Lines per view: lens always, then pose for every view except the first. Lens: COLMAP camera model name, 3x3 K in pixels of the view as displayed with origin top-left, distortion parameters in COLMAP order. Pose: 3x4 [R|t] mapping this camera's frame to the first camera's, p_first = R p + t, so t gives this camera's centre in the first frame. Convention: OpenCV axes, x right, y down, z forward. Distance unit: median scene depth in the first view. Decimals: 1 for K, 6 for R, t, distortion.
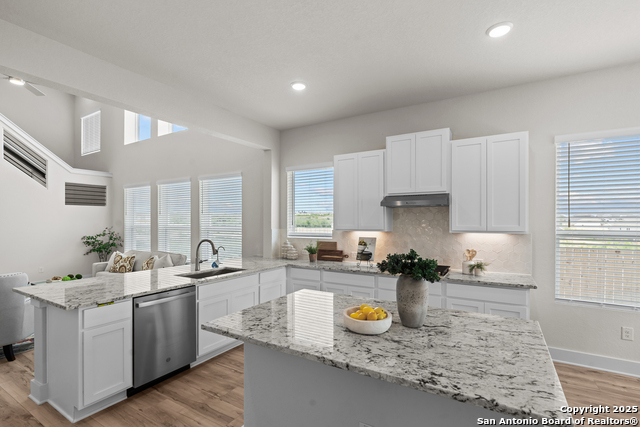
lens RADIAL K [[305.7, 0, 318.7], [0, 305.7, 220.8], [0, 0, 1]] dist [-0.000731, -0.000084]
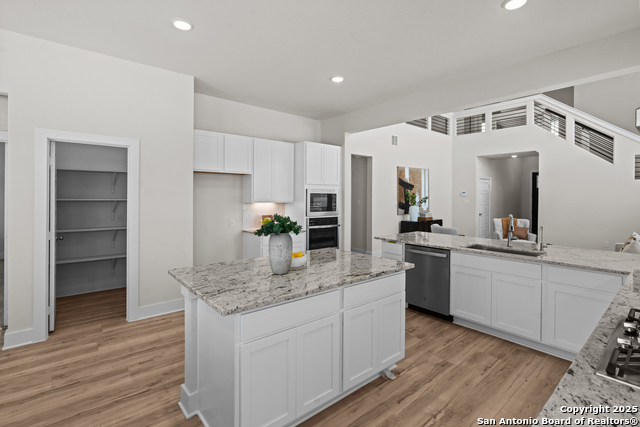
lens RADIAL K [[301.6, 0, 318.4], [0, 301.6, 200.5], [0, 0, 1]] dist [-0.008350, 0.000566]
pose [[-0.329487, 0.009135, -0.944116, 0.675200], [-0.002669, 0.999940, 0.010607, 0.010097], [0.944156, 0.006015, -0.329443, 0.732367]]
